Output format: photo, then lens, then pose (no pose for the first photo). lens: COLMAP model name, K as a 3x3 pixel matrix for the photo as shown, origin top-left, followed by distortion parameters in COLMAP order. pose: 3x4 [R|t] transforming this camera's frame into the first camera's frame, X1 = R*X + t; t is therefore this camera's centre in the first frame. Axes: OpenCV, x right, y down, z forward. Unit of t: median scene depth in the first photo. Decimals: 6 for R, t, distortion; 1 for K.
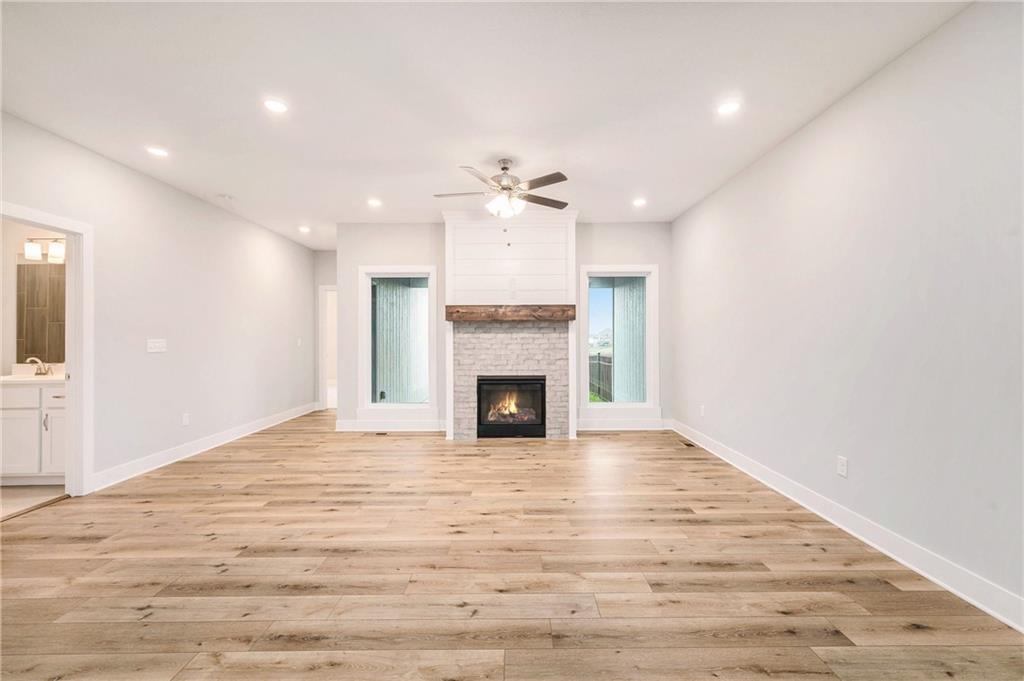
lens RADIAL K [[416.9, 0, 508.9], [0, 416.9, 336.0], [0, 0, 1]] dist [0.008742, 0.000033]
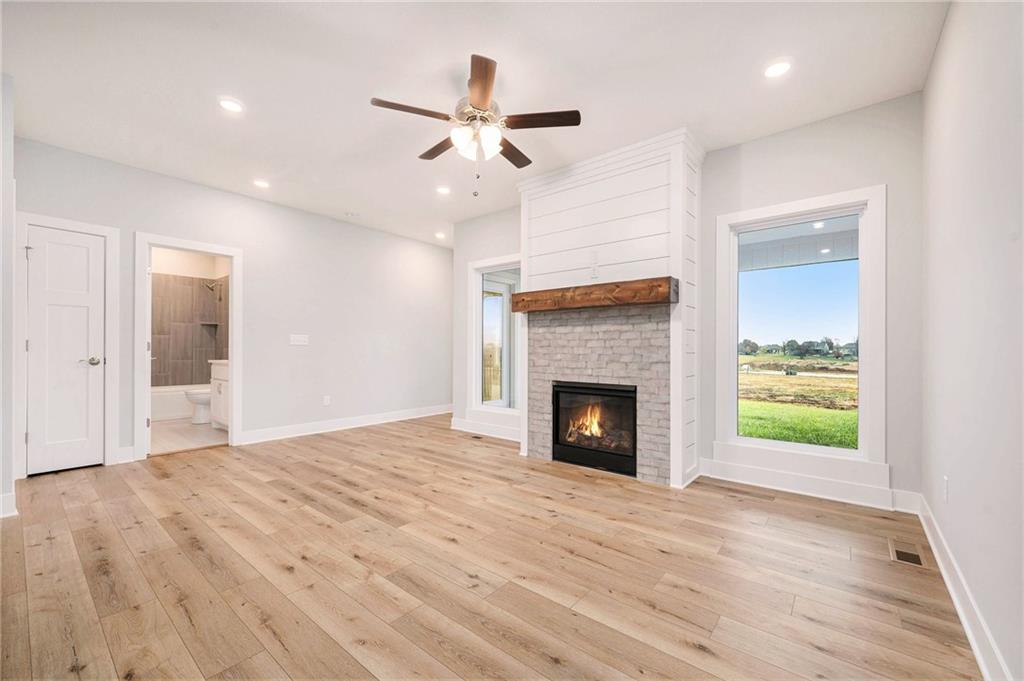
lens RADIAL K [[407.5, 0, 508.6], [0, 407.5, 344.7], [0, 0, 1]] dist [-0.000159, -0.000030]
pose [[0.772519, 0.000768, -0.634991, 0.349208], [-0.004687, 0.999979, -0.004493, 0.031330], [0.634974, 0.006447, 0.772507, 0.353933]]
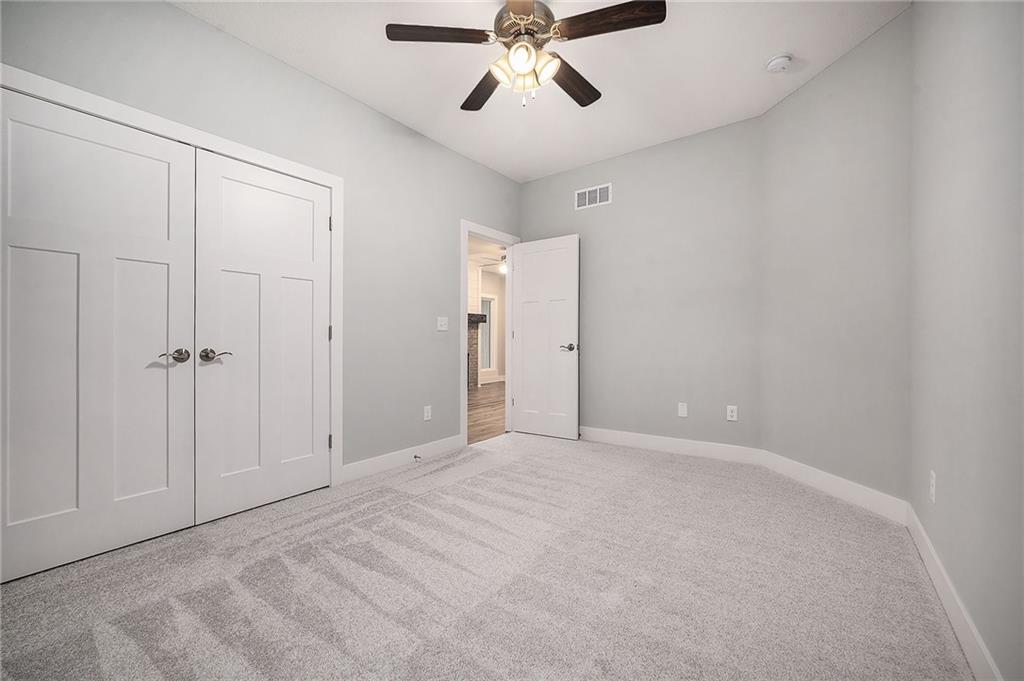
lens RADIAL K [[416.9, 0, 508.9], [0, 416.9, 336.0], [0, 0, 1]] dist [0.008742, 0.000033]
pose [[0.590840, 0.006883, 0.806759, -1.252921], [-0.006383, 0.999972, -0.003857, 0.026571], [-0.806763, -0.002870, 0.590868, -0.193256]]
